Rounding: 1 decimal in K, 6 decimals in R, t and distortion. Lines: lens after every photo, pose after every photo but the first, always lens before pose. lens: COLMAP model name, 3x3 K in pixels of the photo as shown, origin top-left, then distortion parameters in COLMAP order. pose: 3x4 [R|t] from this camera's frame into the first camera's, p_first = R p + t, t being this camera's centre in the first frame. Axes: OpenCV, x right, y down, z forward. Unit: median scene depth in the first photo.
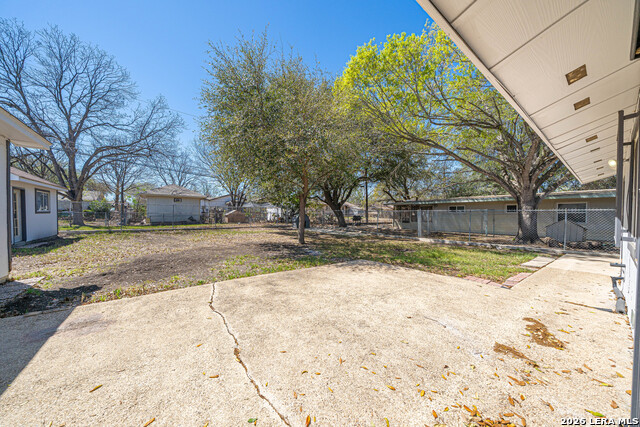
lens RADIAL K [[224.9, 0, 320.9], [0, 224.9, 215.3], [0, 0, 1]] dist [-0.007786, -0.000139]
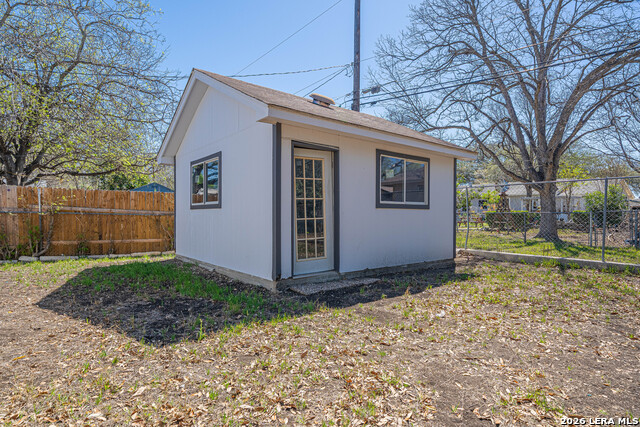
lens RADIAL K [[341.4, 0, 318.0], [0, 341.4, 217.2], [0, 0, 1]] dist [-0.001700, -0.000112]
pose [[0.039625, 0.005924, -0.999197, -0.518881], [-0.011283, 0.999921, 0.005481, 0.006892], [0.999151, 0.011056, 0.039689, 0.707889]]
